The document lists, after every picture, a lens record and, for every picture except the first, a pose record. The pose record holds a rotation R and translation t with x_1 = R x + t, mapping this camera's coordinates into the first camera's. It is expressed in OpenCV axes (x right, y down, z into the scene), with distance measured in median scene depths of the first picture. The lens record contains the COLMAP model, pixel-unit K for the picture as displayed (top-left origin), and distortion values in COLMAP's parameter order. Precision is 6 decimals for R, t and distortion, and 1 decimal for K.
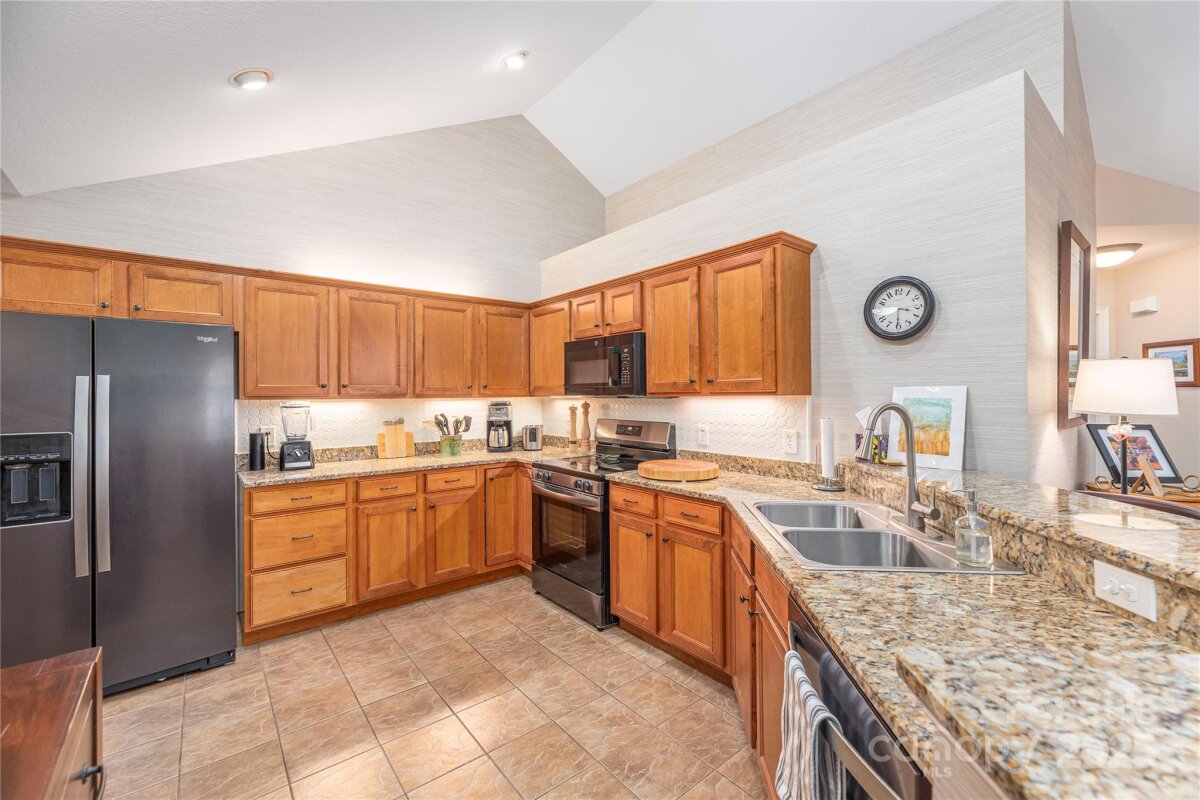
lens RADIAL K [[486.4, 0, 599.3], [0, 486.4, 395.9], [0, 0, 1]] dist [-0.003012, -0.000812]
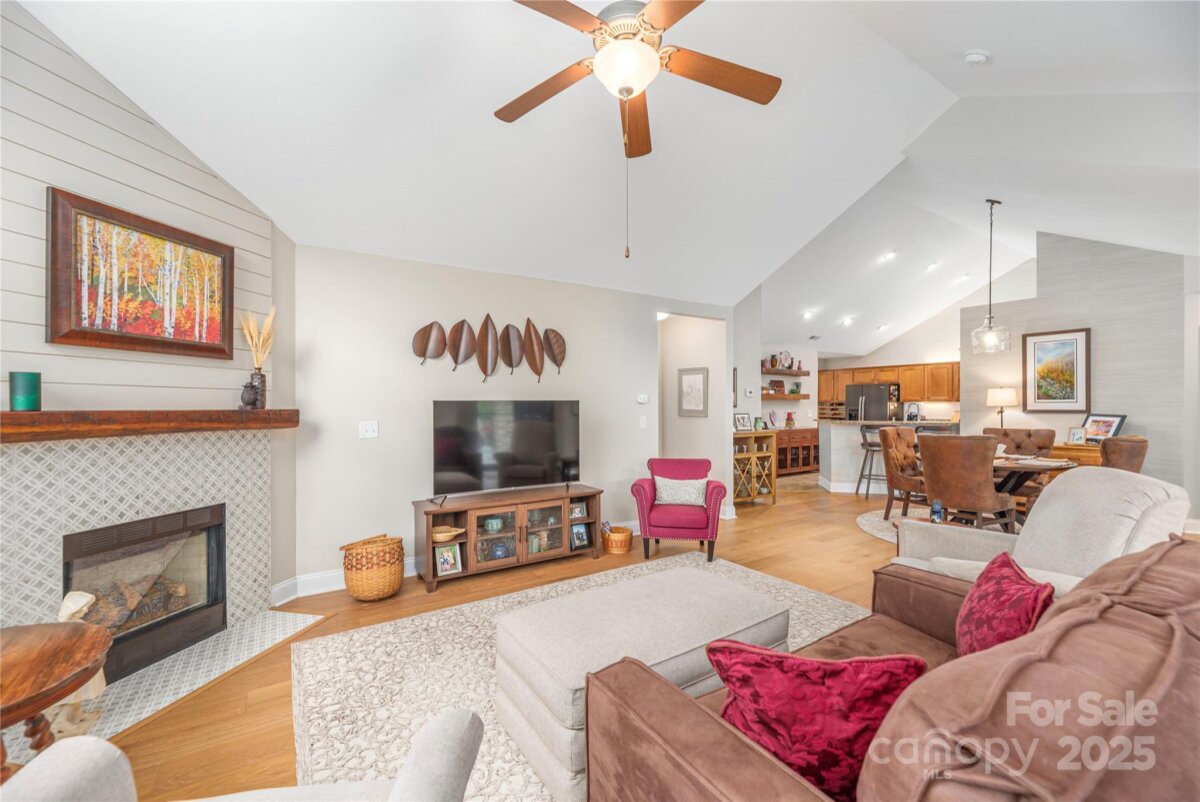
lens RADIAL K [[486.4, 0, 596.3], [0, 486.4, 407.0], [0, 0, 1]] dist [-0.003012, -0.000812]
pose [[-0.118000, 0.010493, -0.992958, 3.062088], [-0.000620, 0.999943, 0.010641, 0.008046], [0.993013, 0.001871, -0.117986, -0.793968]]
